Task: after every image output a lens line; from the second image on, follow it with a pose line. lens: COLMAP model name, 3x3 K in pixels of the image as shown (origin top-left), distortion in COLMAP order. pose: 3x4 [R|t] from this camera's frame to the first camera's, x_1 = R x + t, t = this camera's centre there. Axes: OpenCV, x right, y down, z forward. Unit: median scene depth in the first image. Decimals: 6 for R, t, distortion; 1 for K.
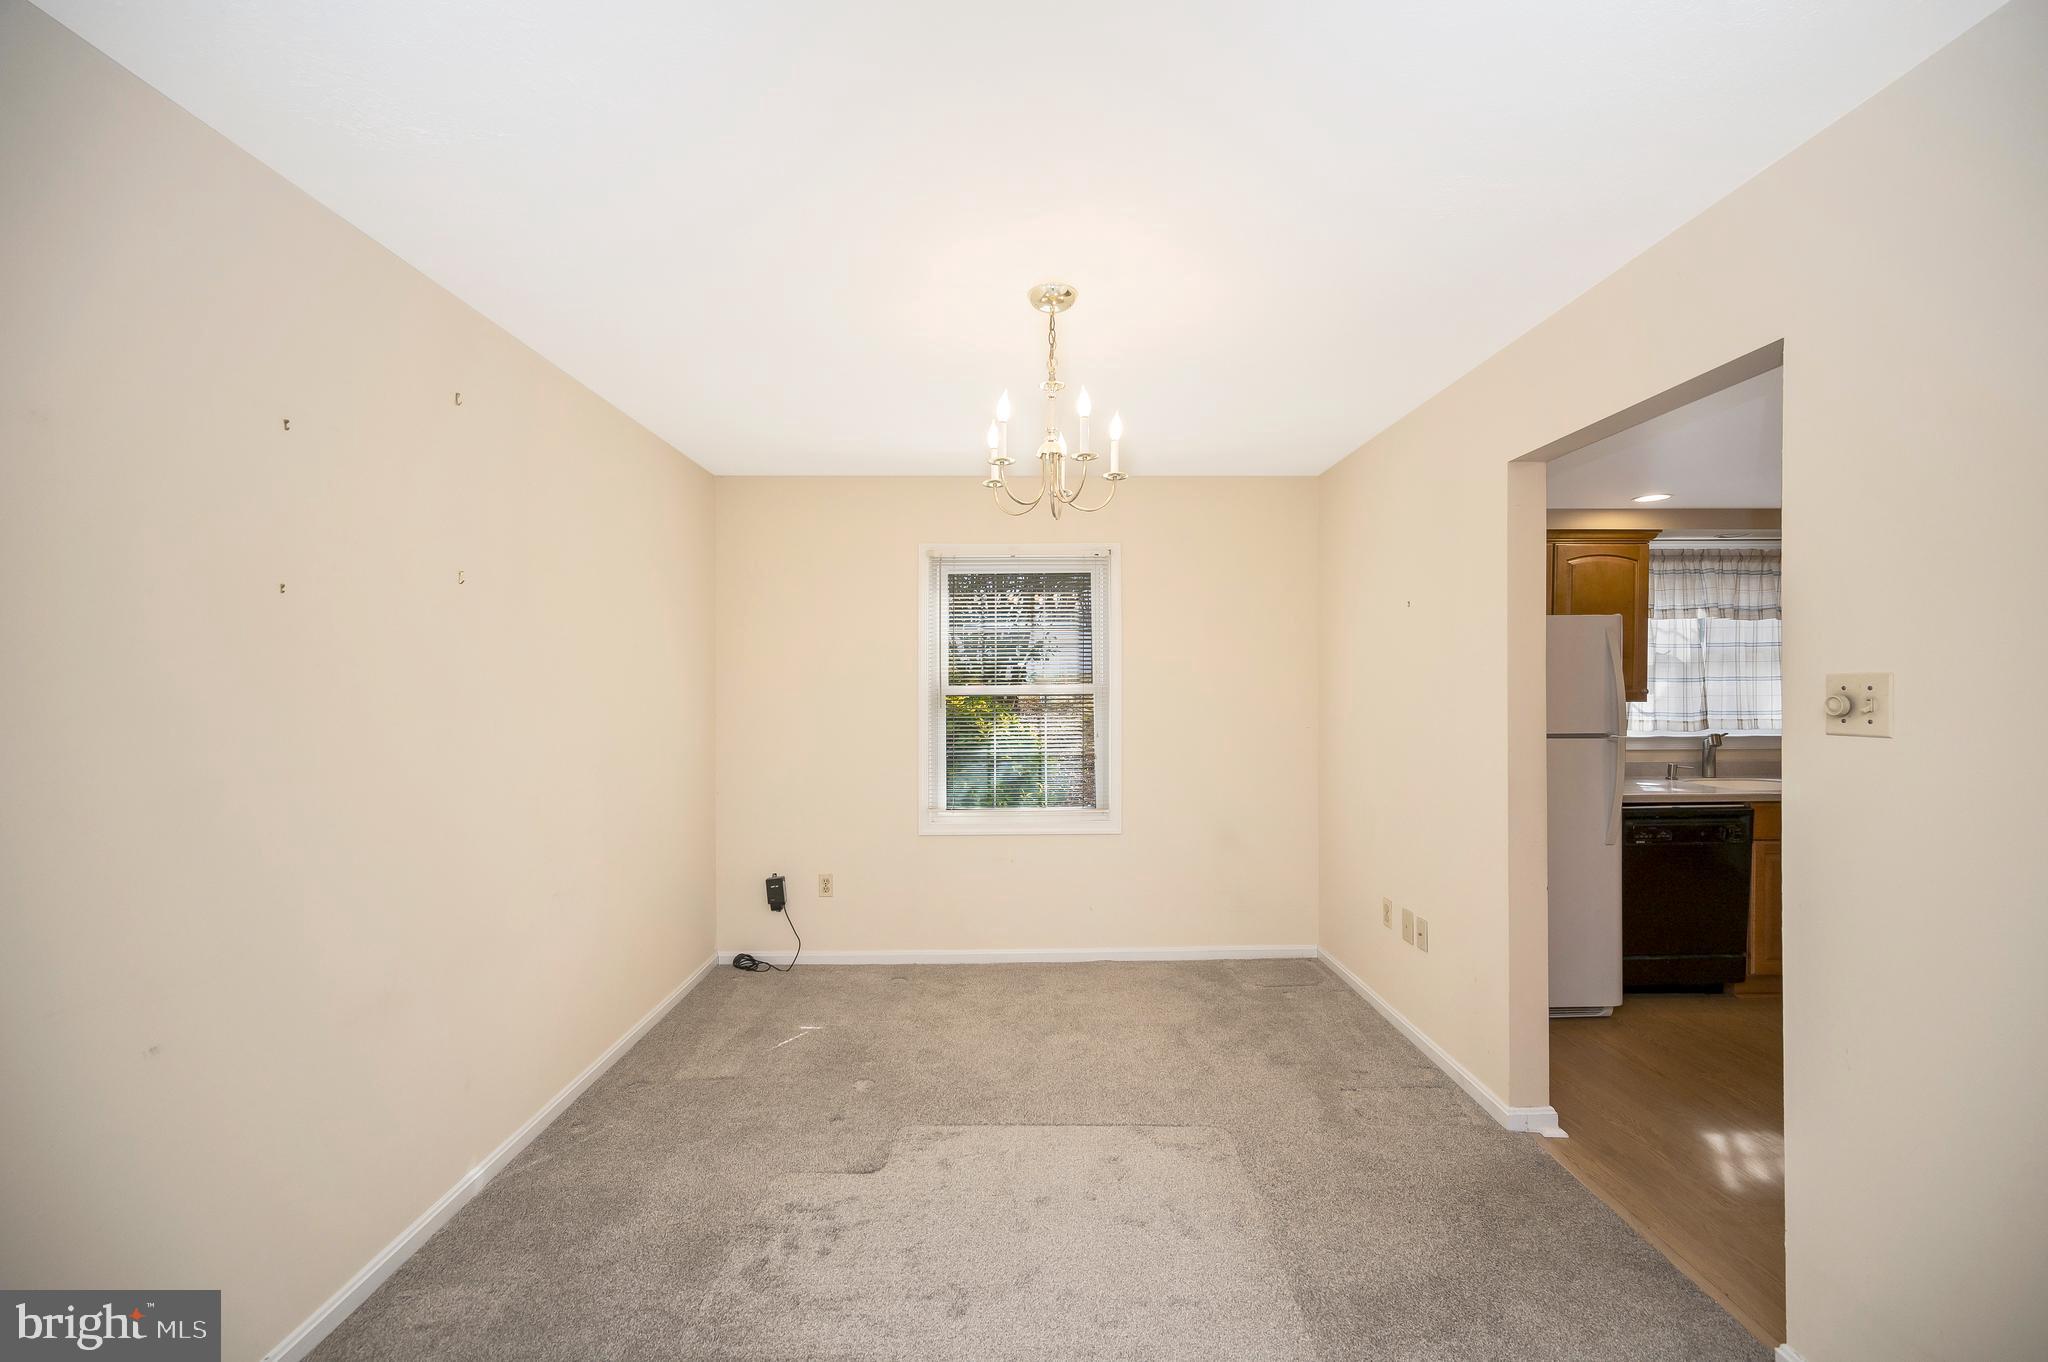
lens RADIAL K [[829.8, 0, 1031.7], [0, 829.8, 678.5], [0, 0, 1]] dist [0.001537, 0.000110]
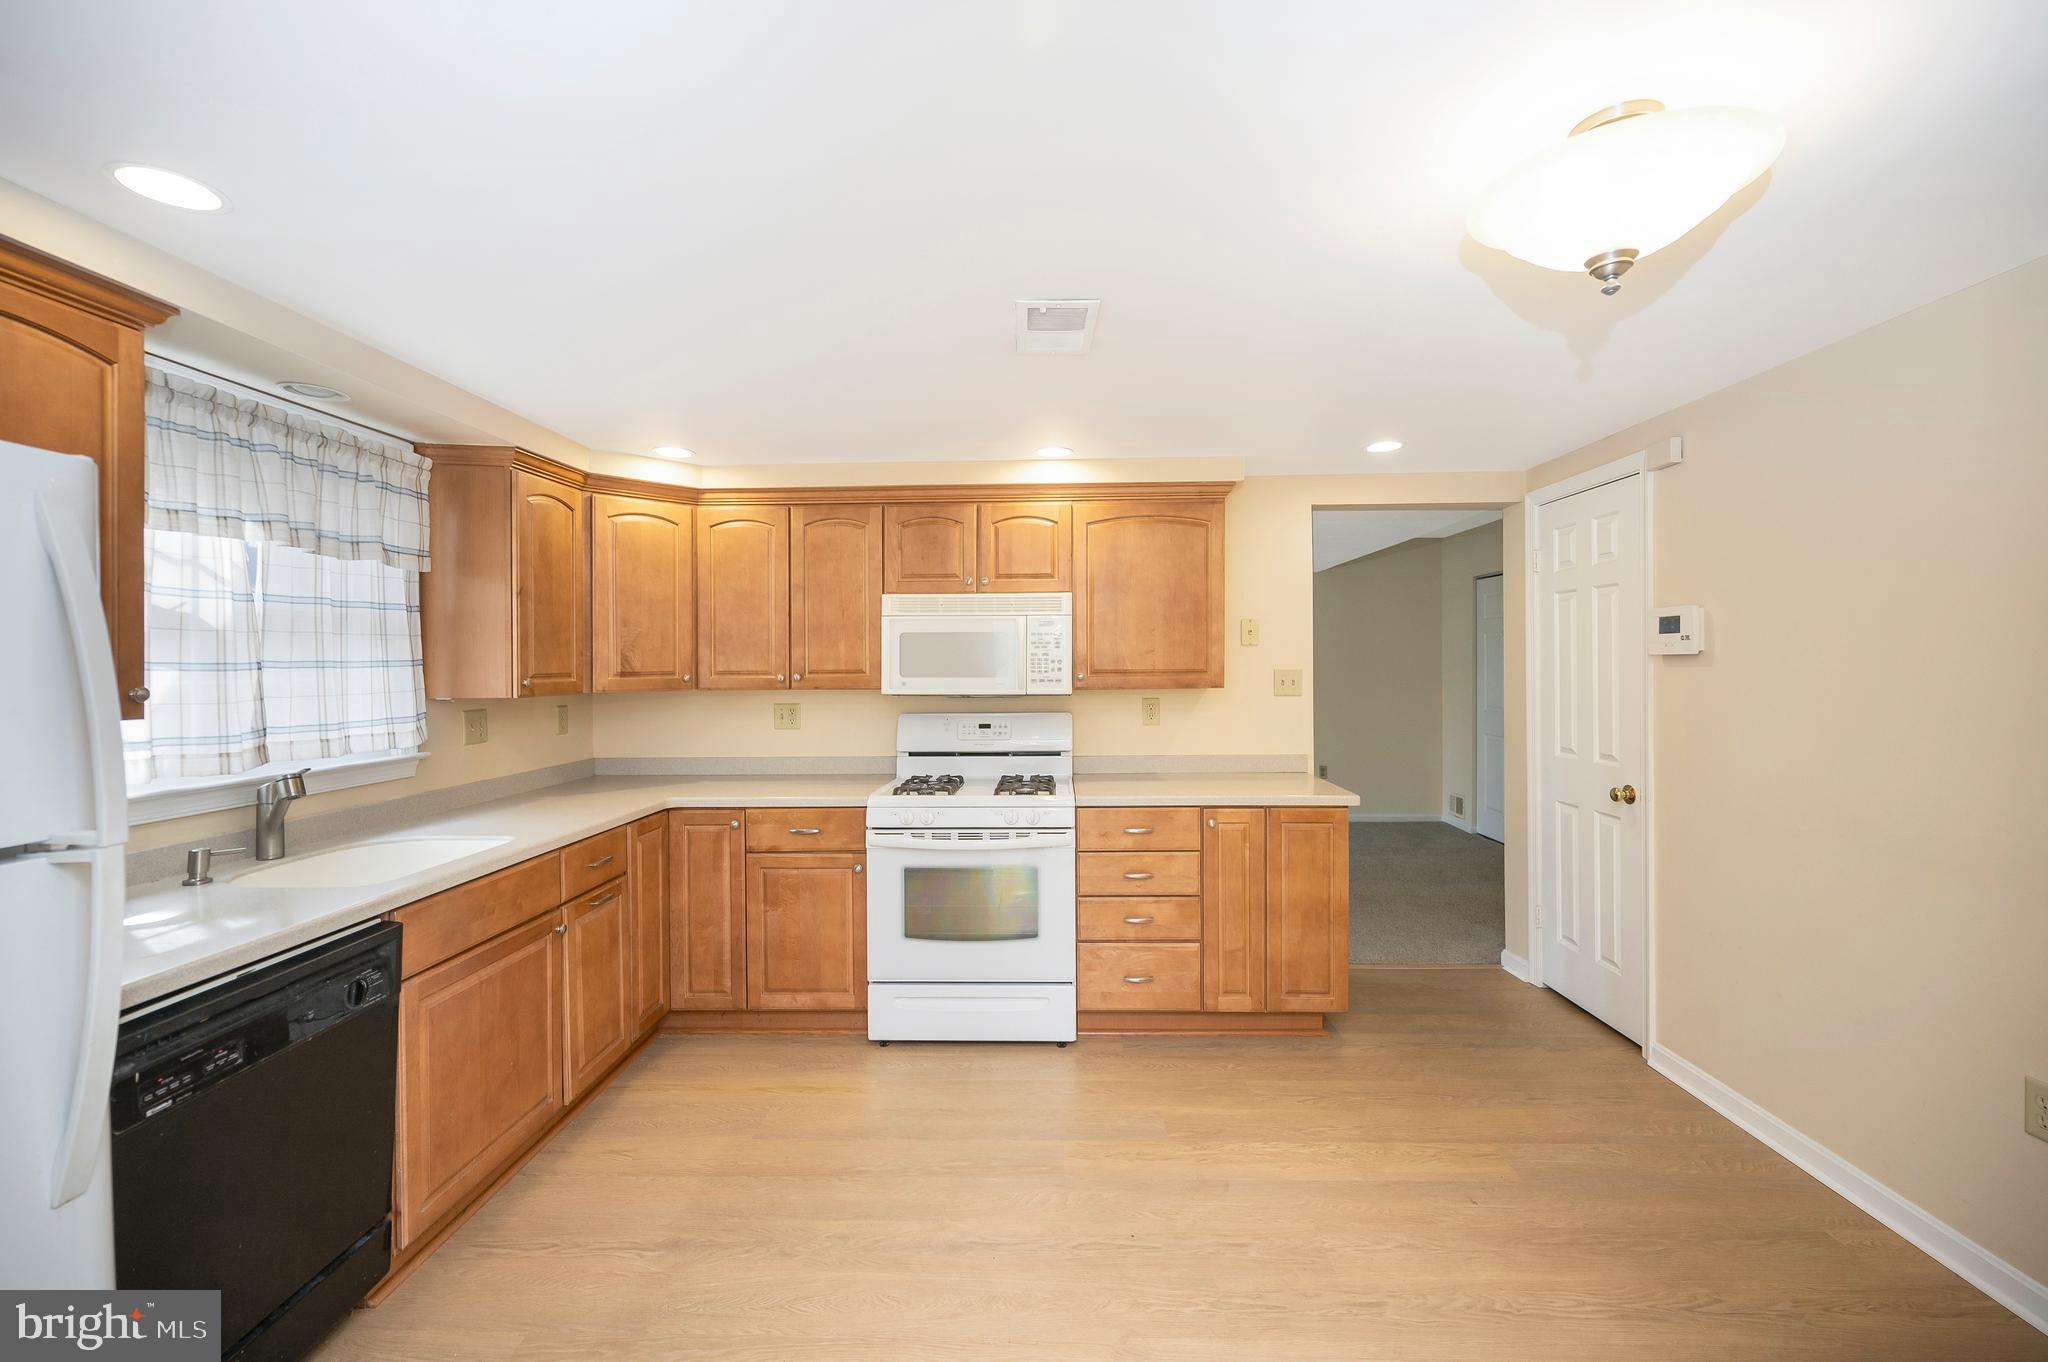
lens RADIAL K [[829.8, 0, 1014.1], [0, 829.8, 681.7], [0, 0, 1]] dist [0.001537, 0.000110]
pose [[0.061014, -0.013937, 0.998040, 0.339269], [0.004904, 0.999895, 0.013663, 0.006249], [-0.998125, 0.004061, 0.061076, 0.518223]]
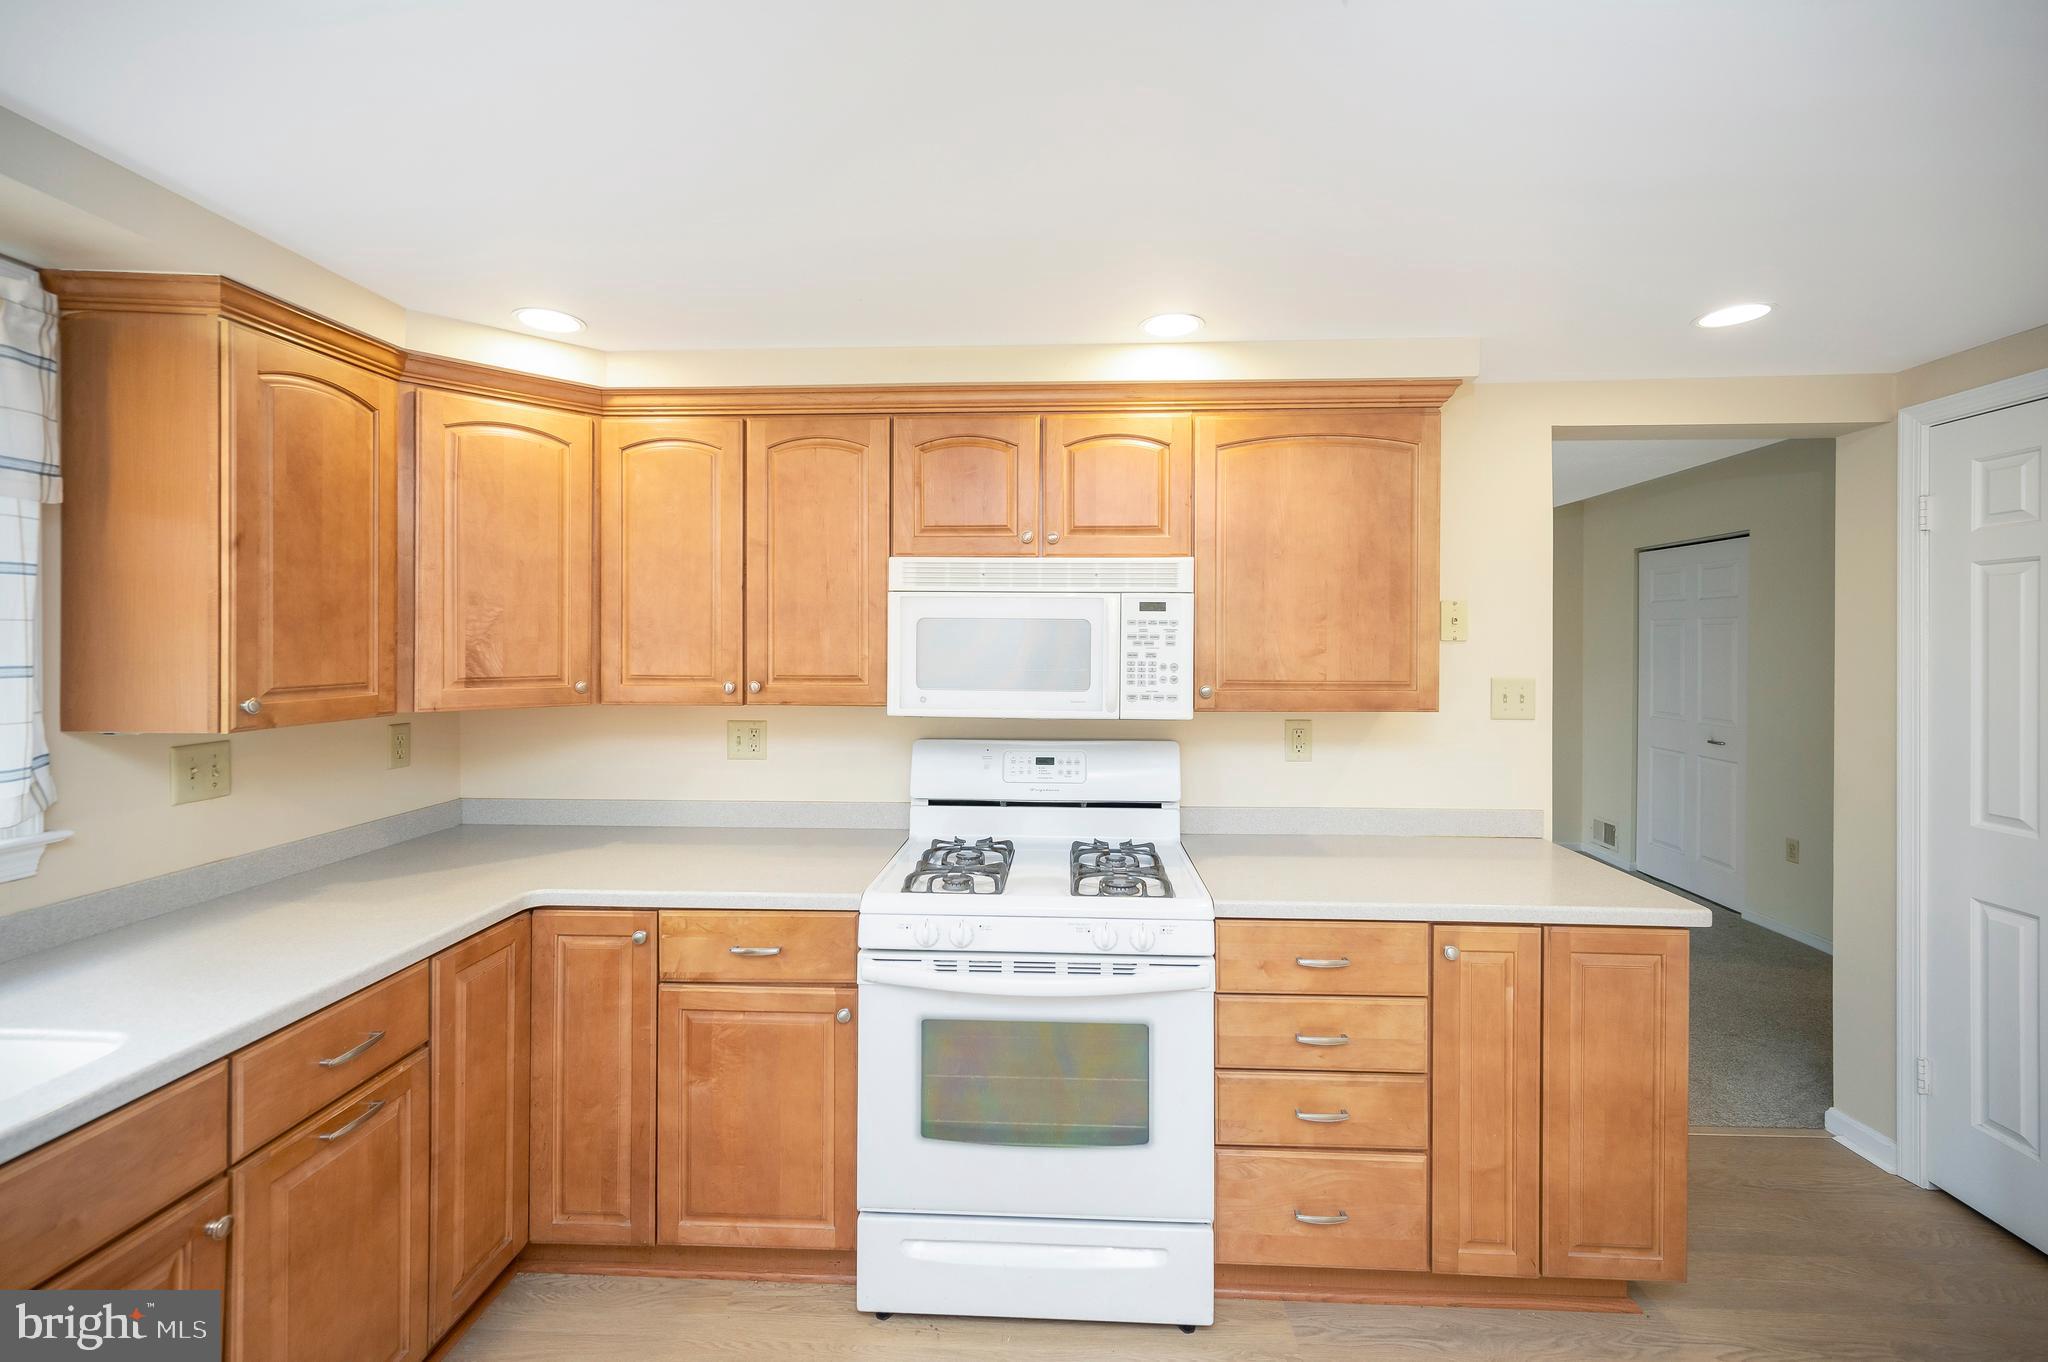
lens RADIAL K [[829.8, 0, 1013.7], [0, 829.8, 649.0], [0, 0, 1]] dist [0.001537, 0.000110]
pose [[0.074877, -0.000613, 0.997193, 0.631740], [-0.004010, 0.999992, 0.000916, -0.012345], [-0.997185, -0.004068, 0.074874, 0.580095]]
